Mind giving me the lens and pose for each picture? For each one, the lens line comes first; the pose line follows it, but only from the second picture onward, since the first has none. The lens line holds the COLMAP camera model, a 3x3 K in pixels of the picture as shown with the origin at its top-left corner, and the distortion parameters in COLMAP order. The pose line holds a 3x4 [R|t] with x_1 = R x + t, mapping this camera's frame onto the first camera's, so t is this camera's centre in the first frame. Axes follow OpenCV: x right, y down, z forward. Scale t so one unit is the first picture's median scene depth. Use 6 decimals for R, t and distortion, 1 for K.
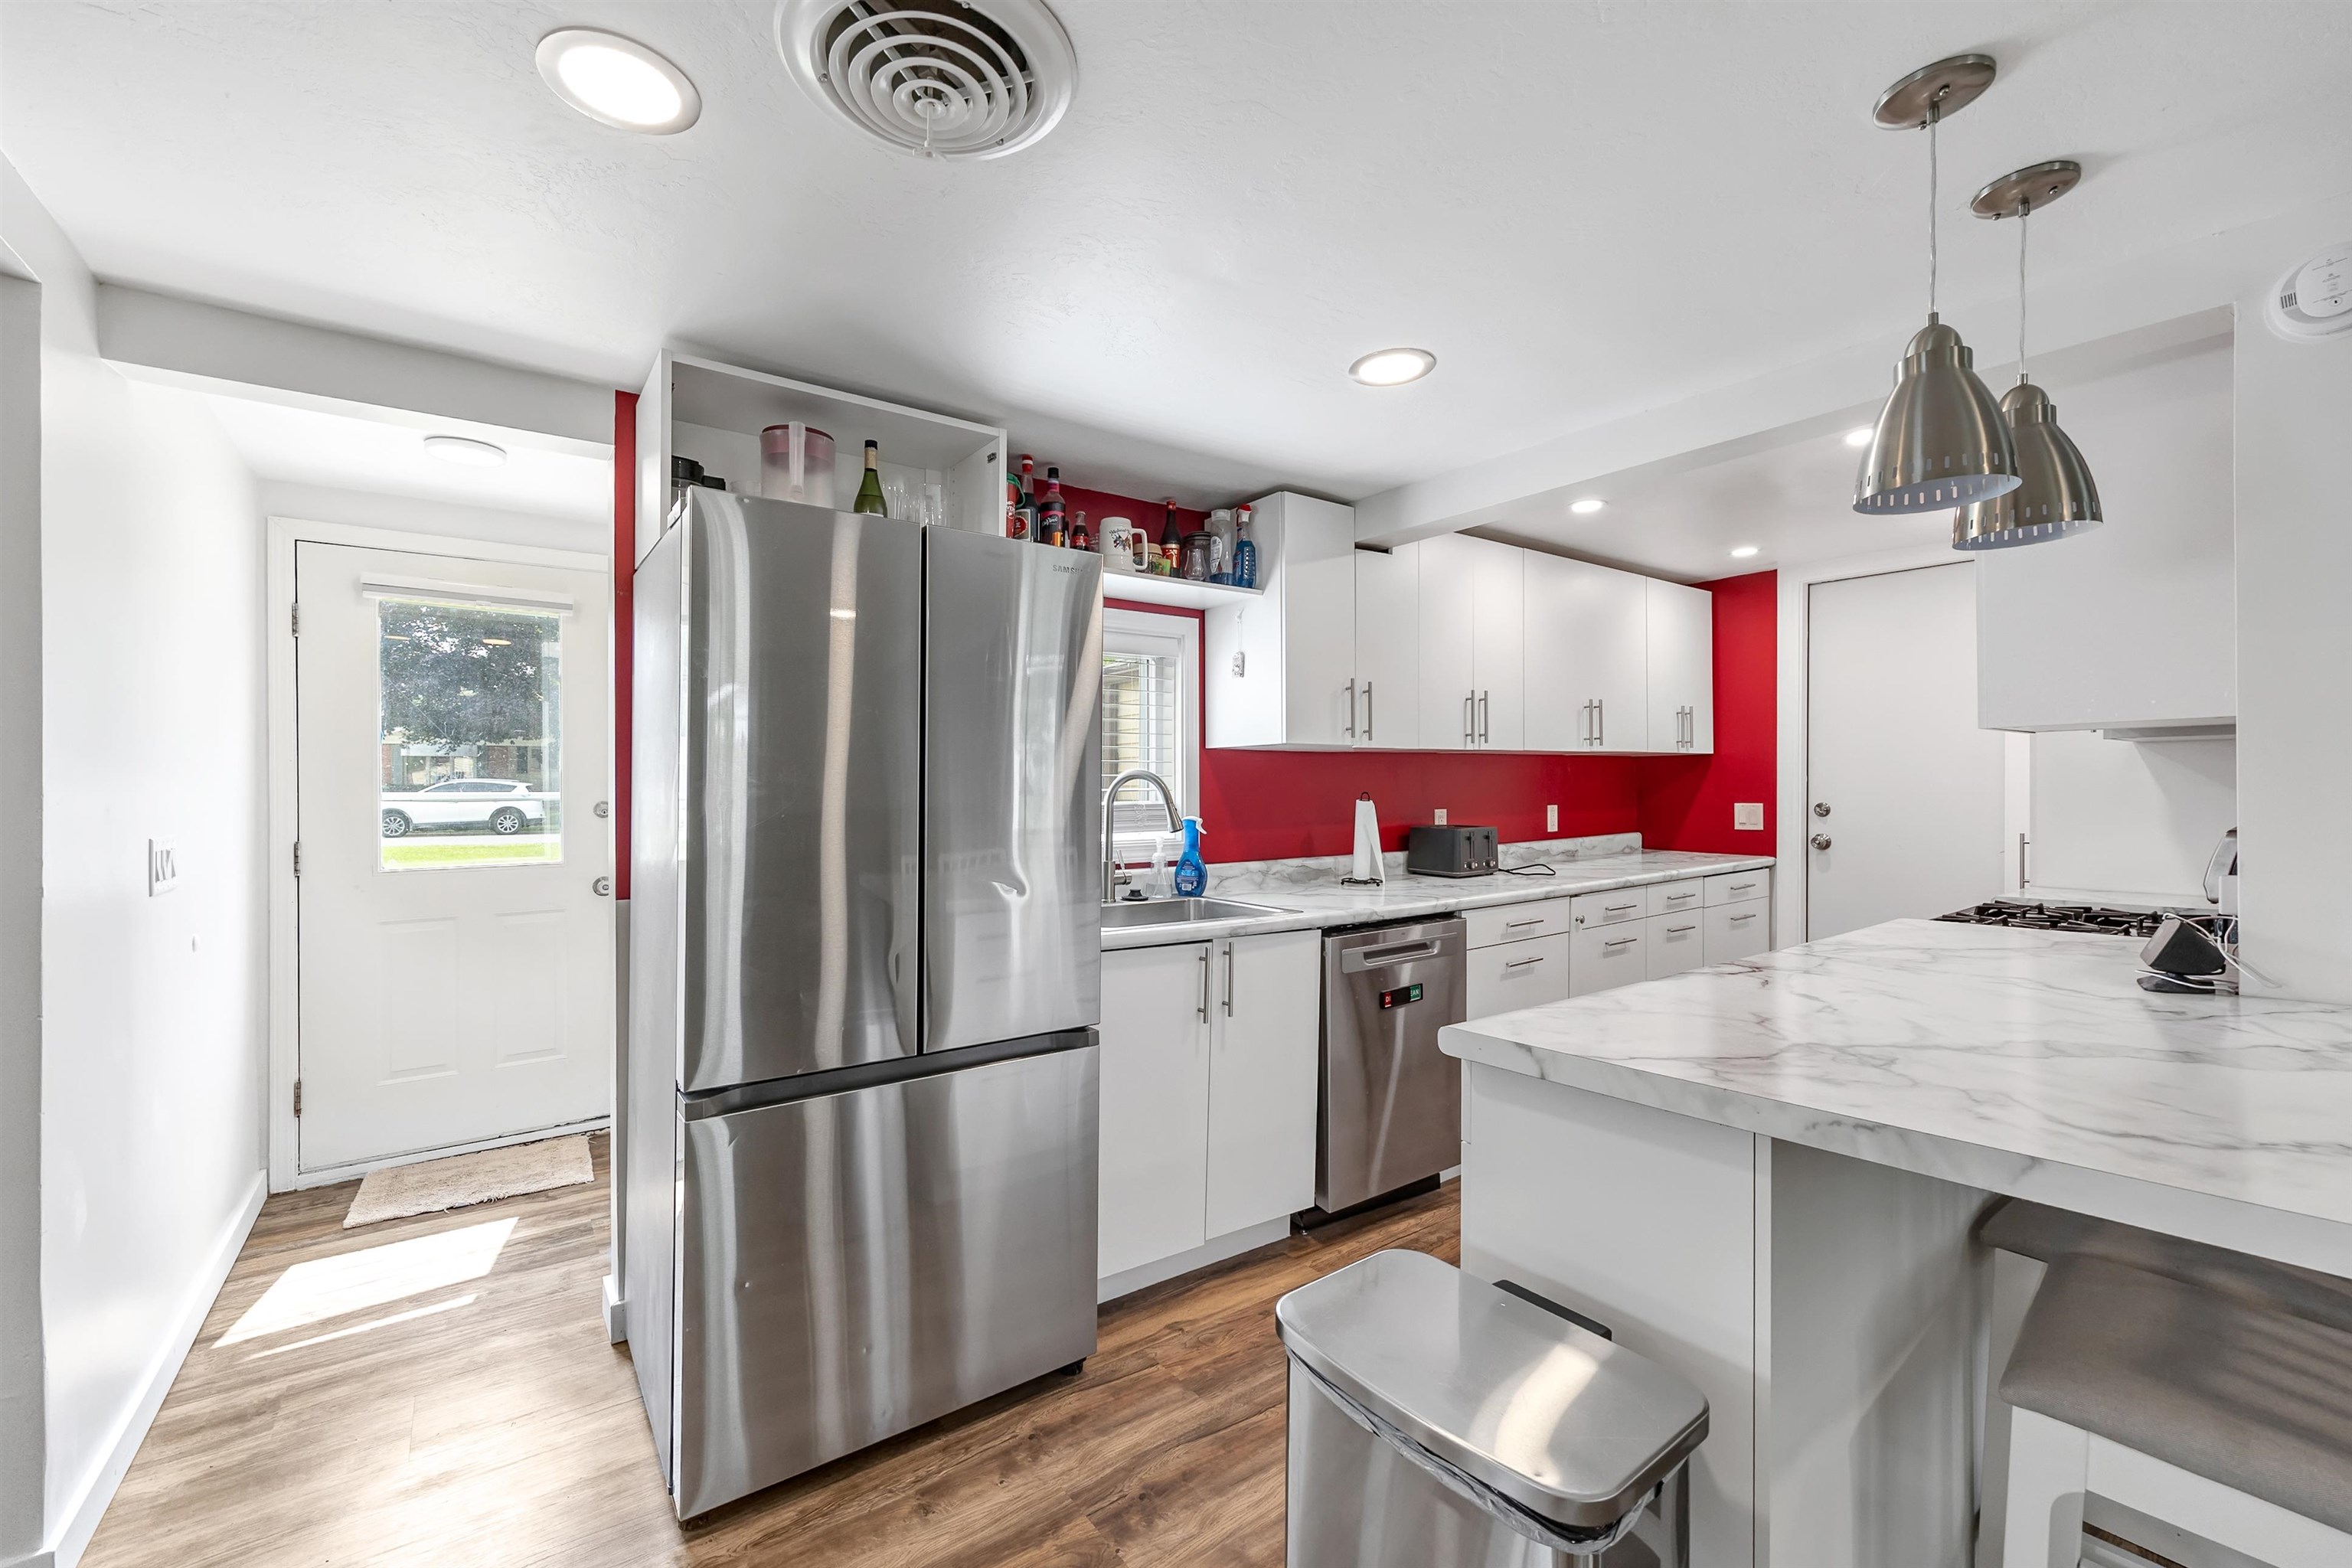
lens RADIAL K [[978.2, 0, 1173.2], [0, 978.2, 778.2], [0, 0, 1]] dist [0.005013, 0.000602]
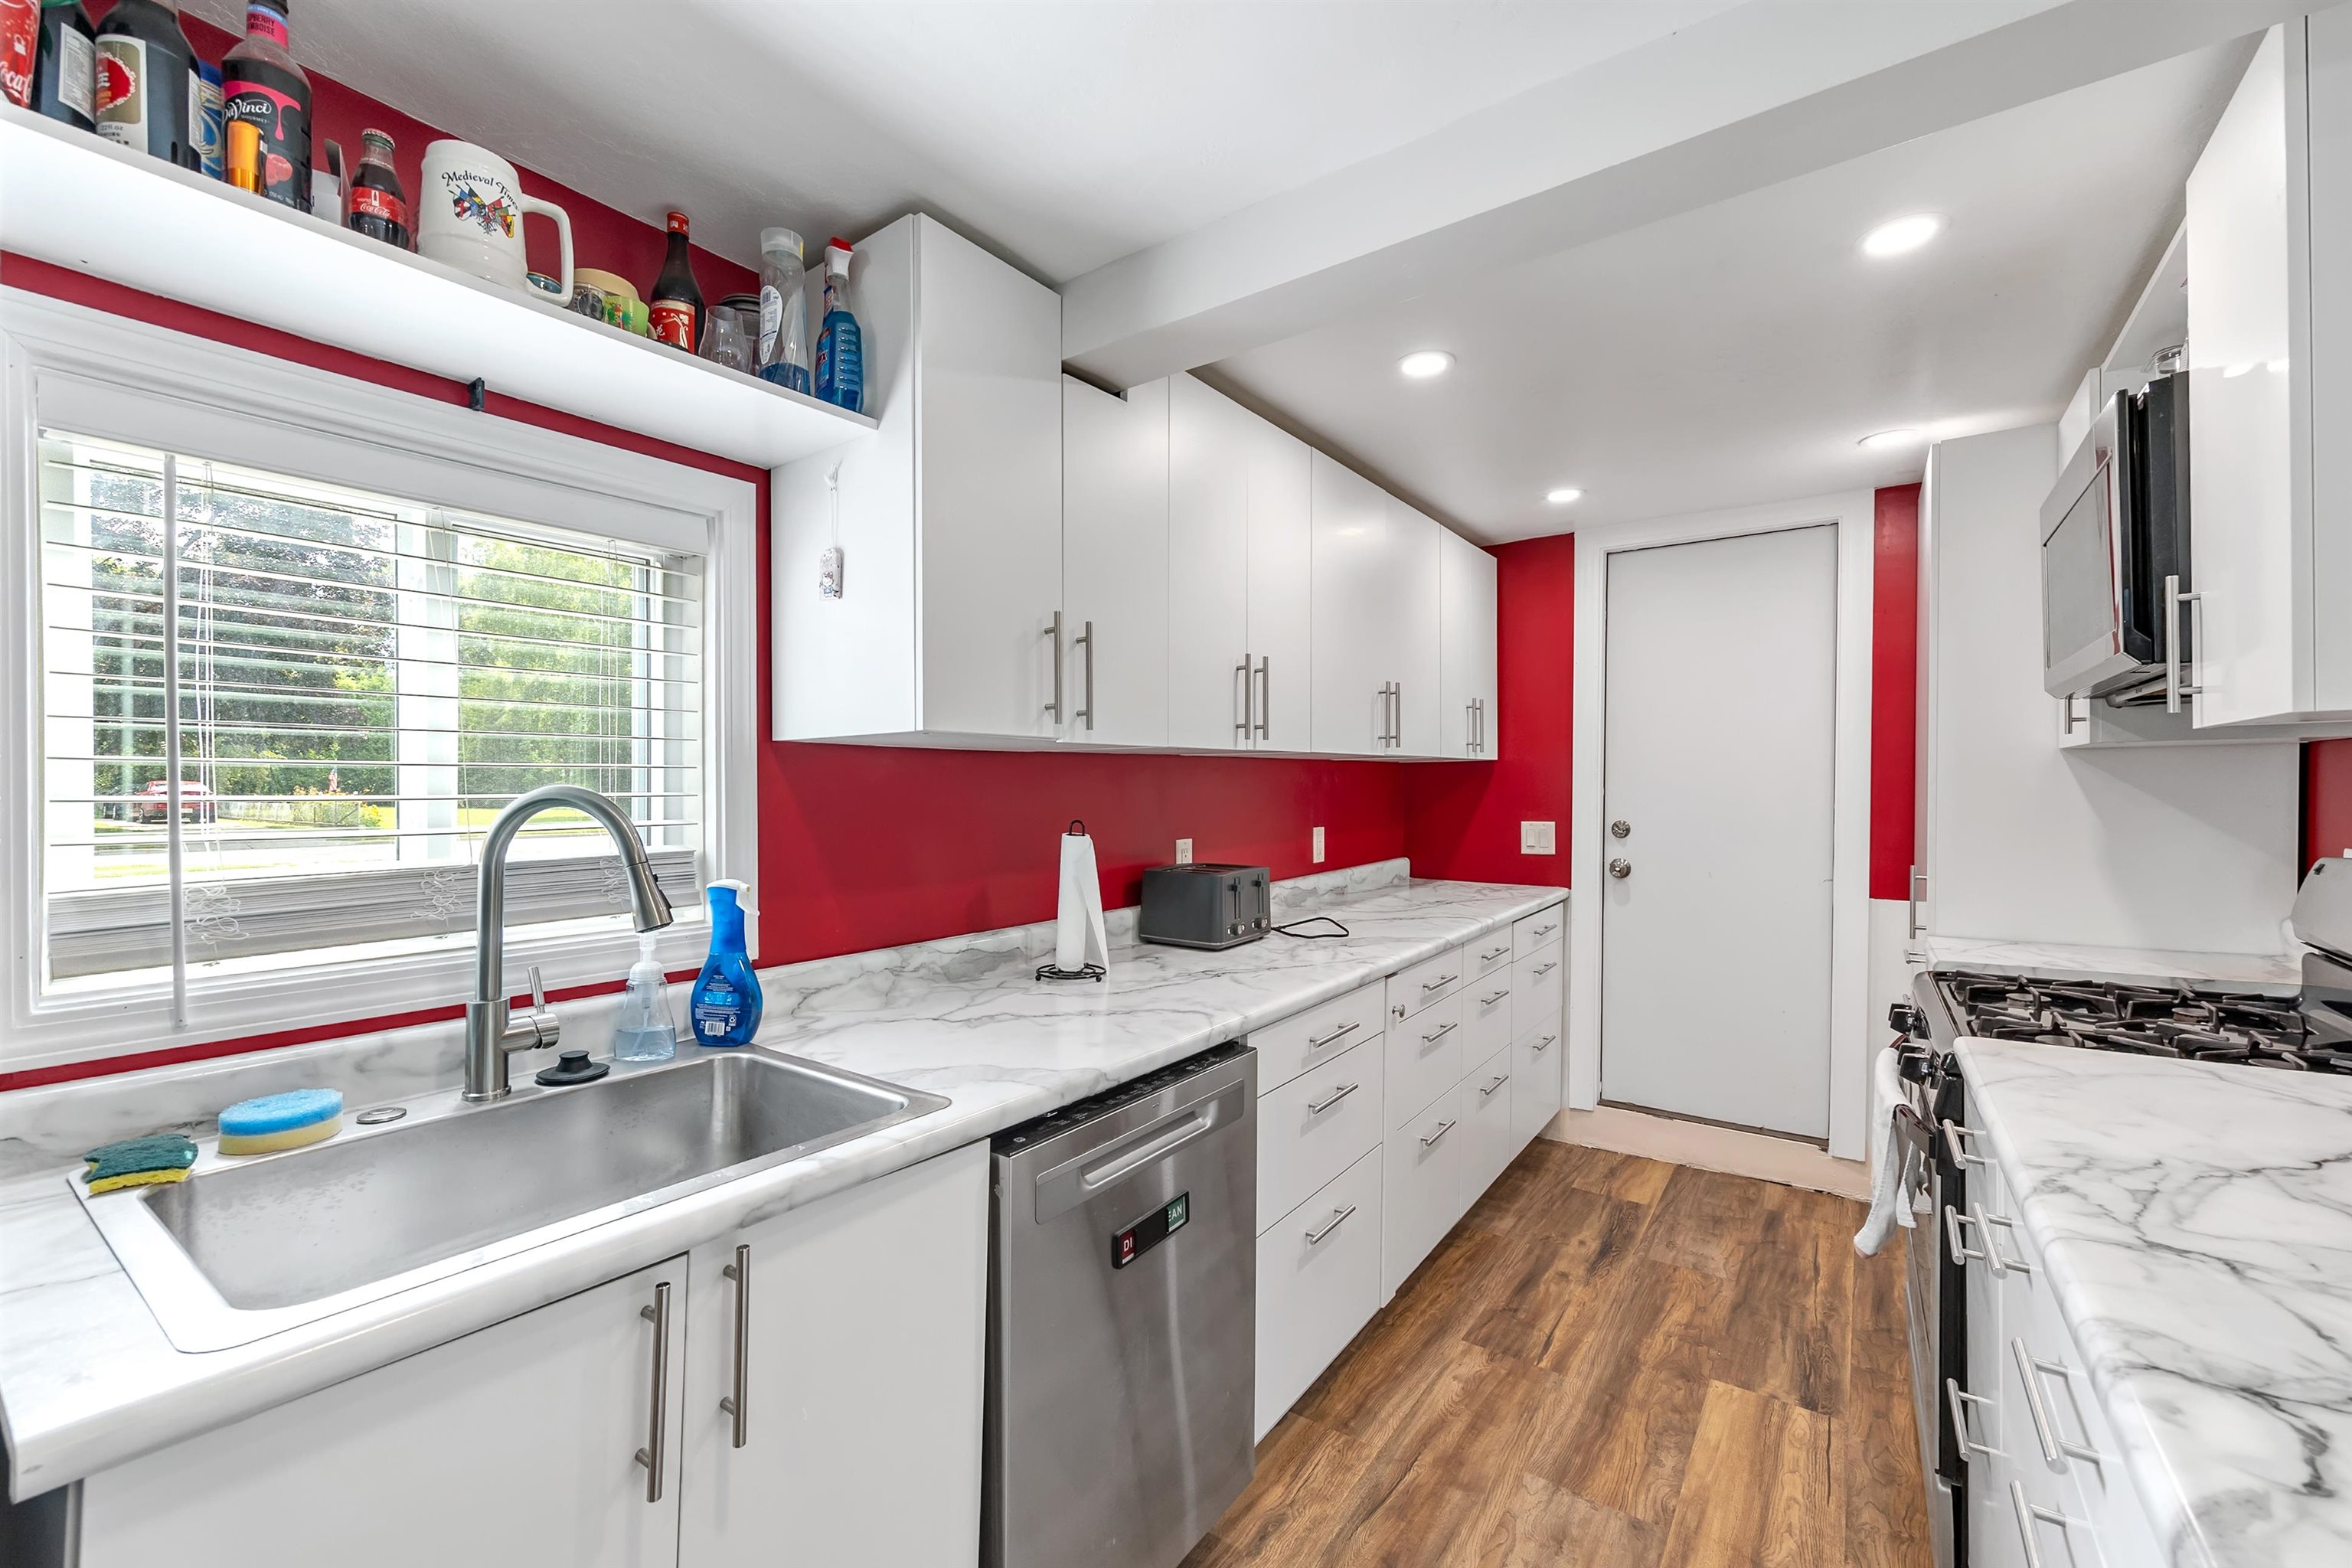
lens RADIAL K [[978.2, 0, 1173.2], [0, 978.2, 778.2], [0, 0, 1]] dist [0.005013, 0.000602]
pose [[0.953530, 0.002559, 0.301286, 0.078400], [-0.001367, 0.999990, -0.004169, -0.009031], [-0.301293, 0.003564, 0.953525, 0.447050]]
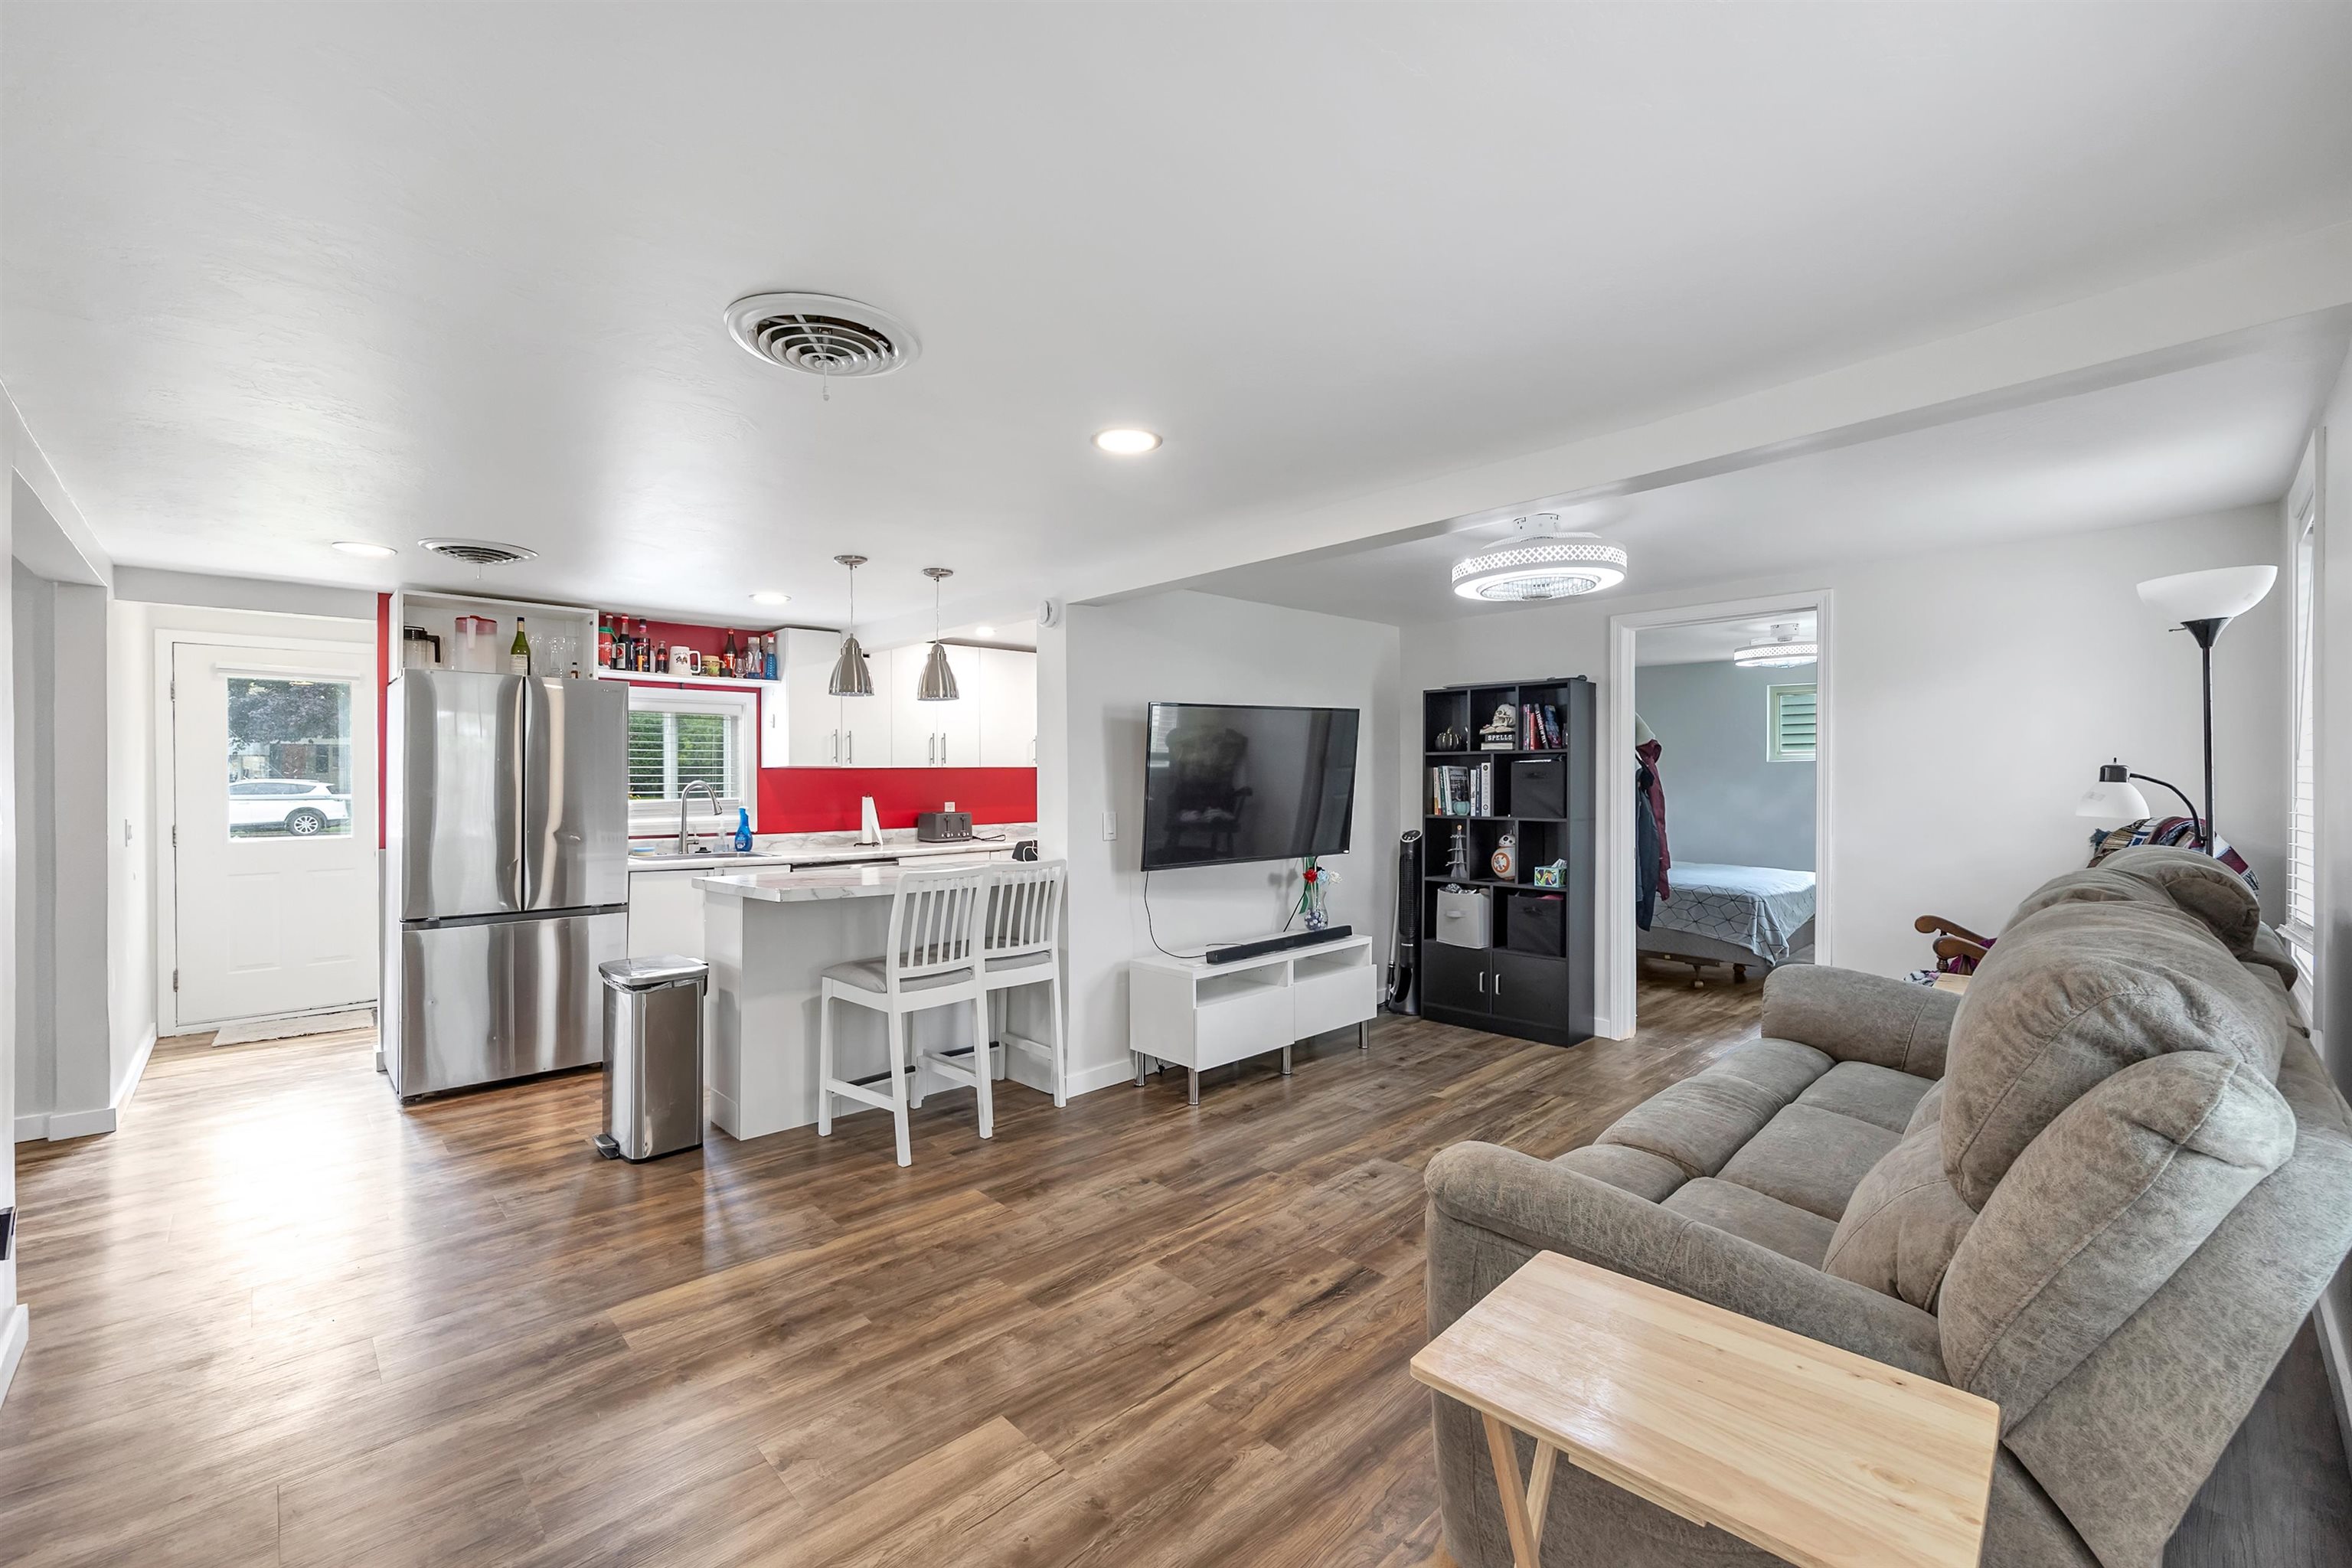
lens RADIAL K [[978.2, 0, 1173.2], [0, 978.2, 778.2], [0, 0, 1]] dist [0.005013, 0.000602]
pose [[0.991761, -0.002080, 0.128082, 0.532324], [0.001691, 0.999994, 0.003146, -0.015898], [-0.128087, -0.002904, 0.991759, -0.810659]]
